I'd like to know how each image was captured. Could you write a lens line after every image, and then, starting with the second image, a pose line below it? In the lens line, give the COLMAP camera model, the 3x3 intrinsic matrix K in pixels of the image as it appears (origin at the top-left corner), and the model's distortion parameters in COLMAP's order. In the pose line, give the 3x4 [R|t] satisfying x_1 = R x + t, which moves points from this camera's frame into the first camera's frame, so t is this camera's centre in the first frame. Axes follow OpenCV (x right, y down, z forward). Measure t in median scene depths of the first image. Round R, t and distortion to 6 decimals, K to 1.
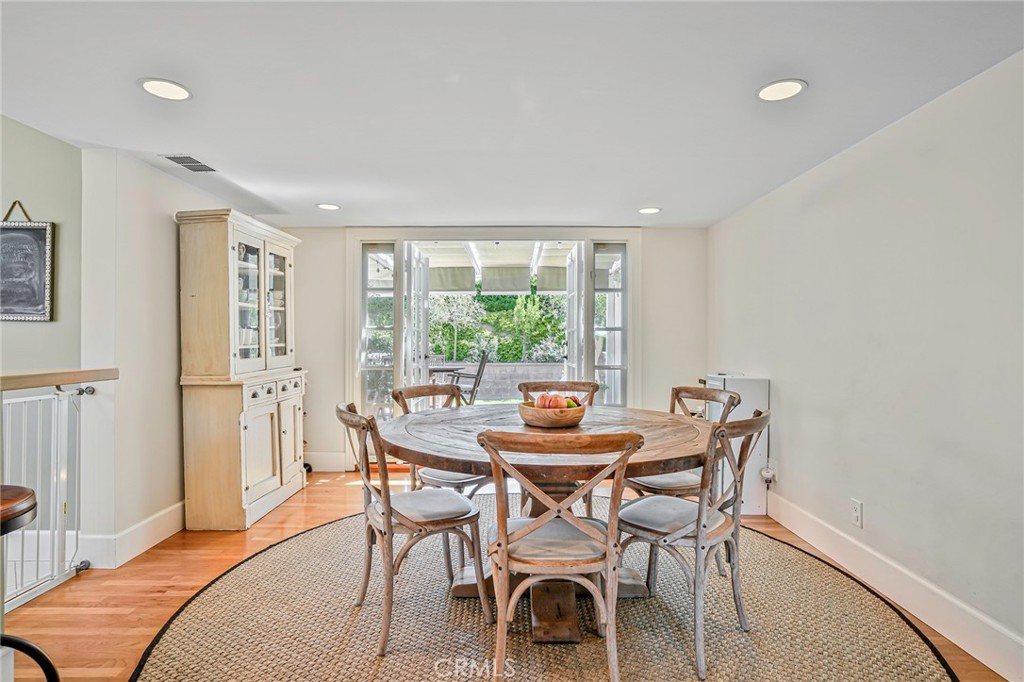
lens RADIAL K [[522.1, 0, 504.0], [0, 522.1, 338.0], [0, 0, 1]] dist [-0.022466, 0.005325]
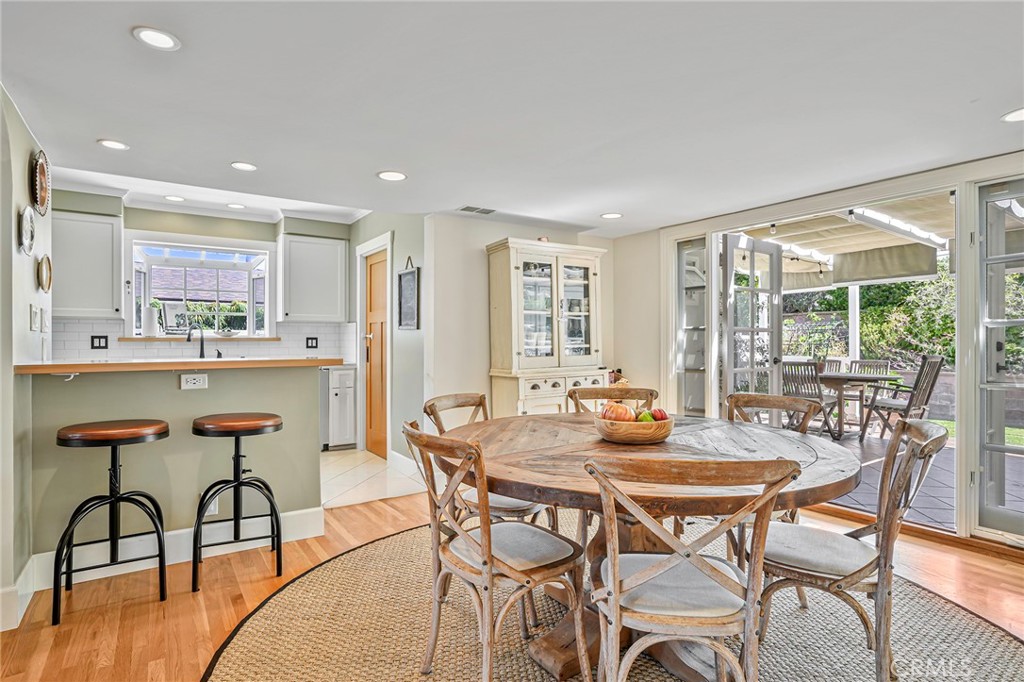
lens RADIAL K [[522.1, 0, 509.2], [0, 522.1, 337.3], [0, 0, 1]] dist [-0.022466, 0.005325]
pose [[0.578044, -0.010182, -0.815942, 0.392483], [0.005257, 0.999948, -0.008754, 0.003777], [0.815989, 0.000771, 0.578067, 0.207123]]
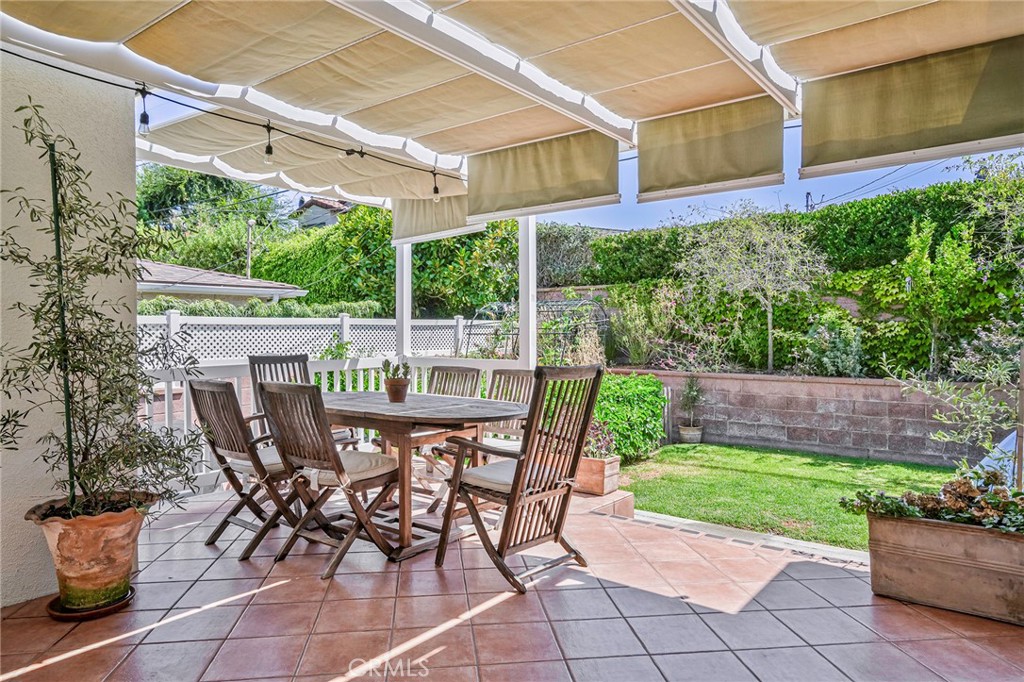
lens RADIAL K [[661.3, 0, 511.2], [0, 661.3, 343.2], [0, 0, 1]] dist [-0.000709, 0.010759]
pose [[0.801239, 0.009548, -0.598268, 0.330856], [0.006164, 0.999688, 0.024210, 0.001657], [0.598313, -0.023086, 0.800930, 1.257390]]
